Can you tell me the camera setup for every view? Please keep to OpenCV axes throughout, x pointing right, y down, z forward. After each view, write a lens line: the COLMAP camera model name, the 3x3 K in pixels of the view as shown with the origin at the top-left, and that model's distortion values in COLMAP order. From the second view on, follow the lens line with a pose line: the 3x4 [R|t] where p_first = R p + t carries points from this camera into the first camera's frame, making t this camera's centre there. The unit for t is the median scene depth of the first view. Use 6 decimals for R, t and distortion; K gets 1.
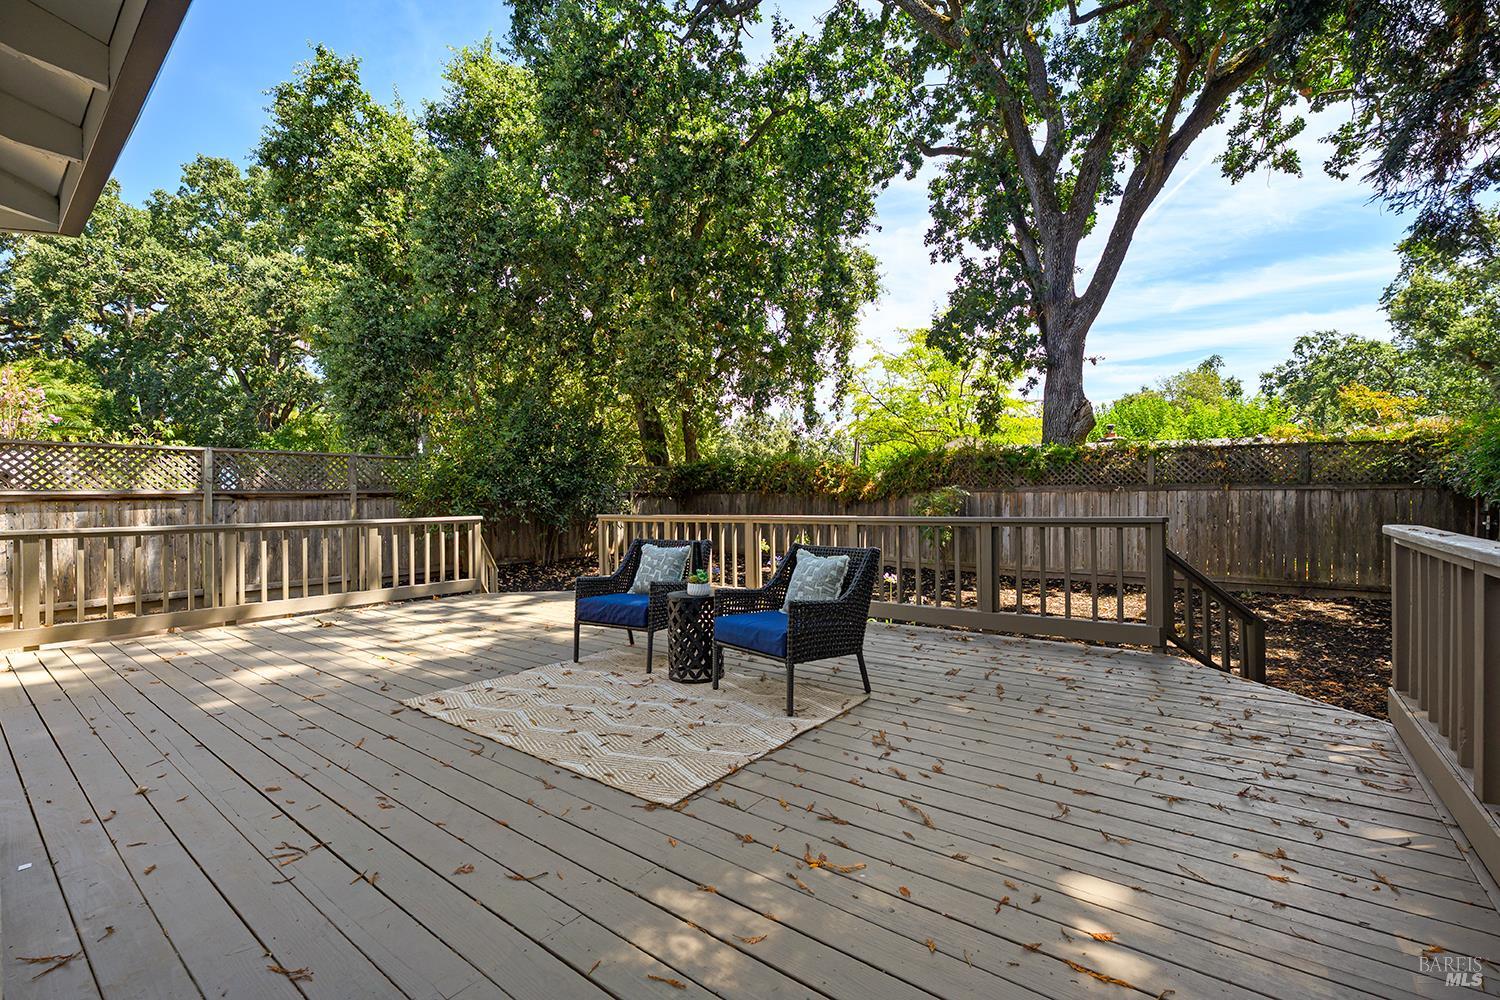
lens RADIAL K [[645.8, 0, 744.7], [0, 645.8, 500.8], [0, 0, 1]] dist [-0.008690, -0.000037]
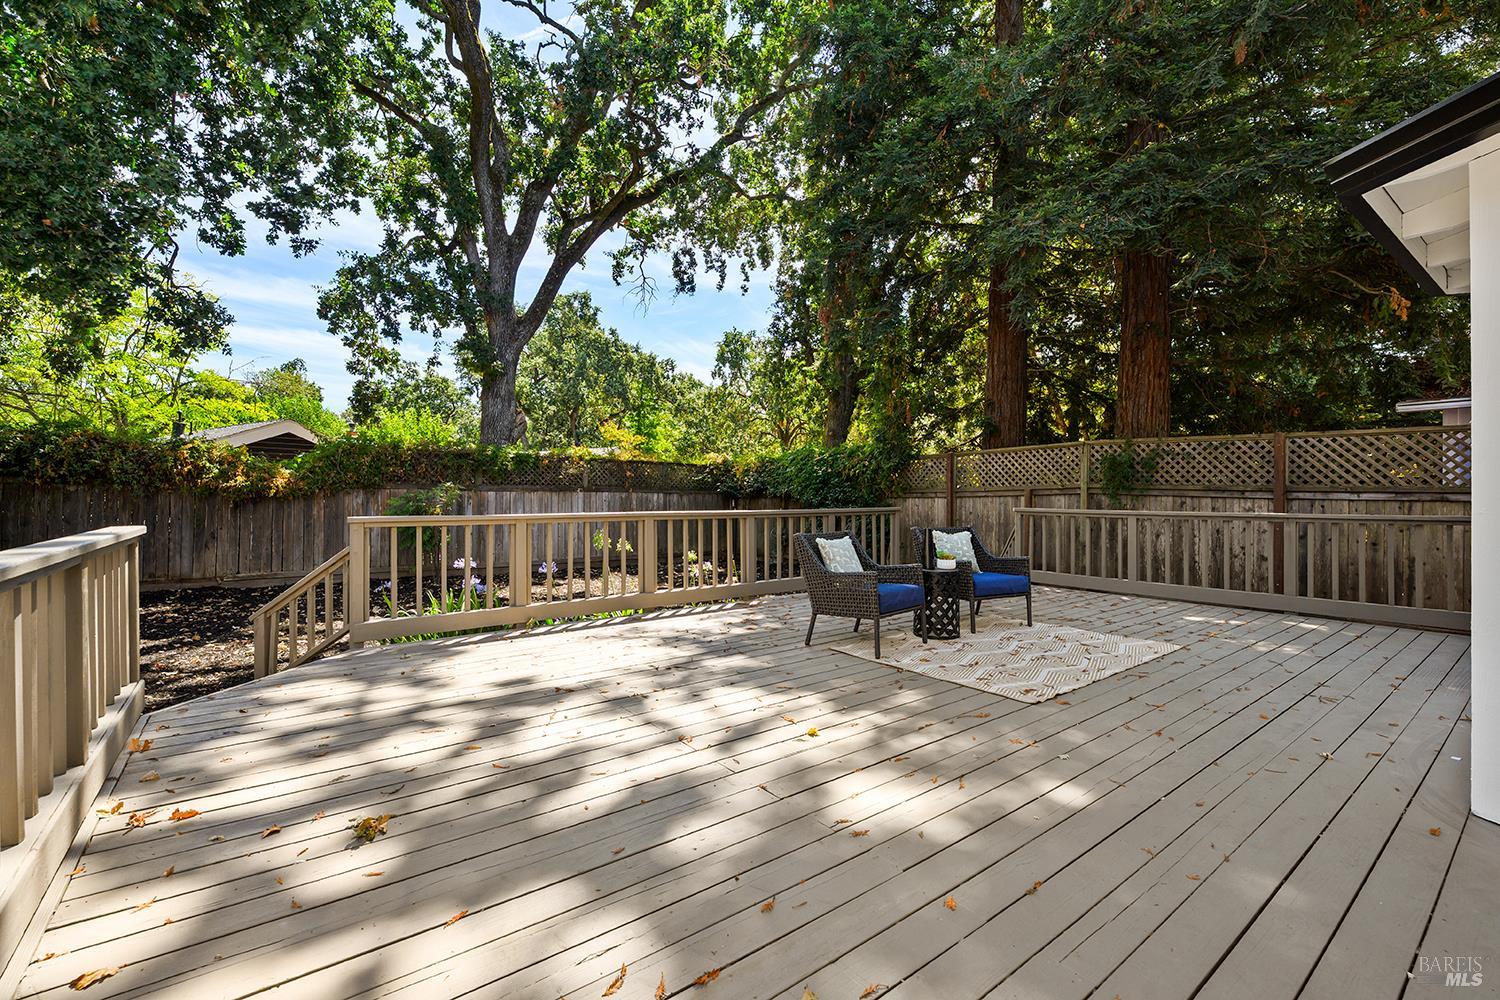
lens RADIAL K [[645.8, 0, 744.7], [0, 645.8, 500.8], [0, 0, 1]] dist [-0.008690, -0.000037]
pose [[0.264204, 0.002587, 0.964463, -0.551304], [-0.000876, 0.999997, -0.002442, 0.005130], [-0.964466, -0.000199, 0.264206, 0.407754]]
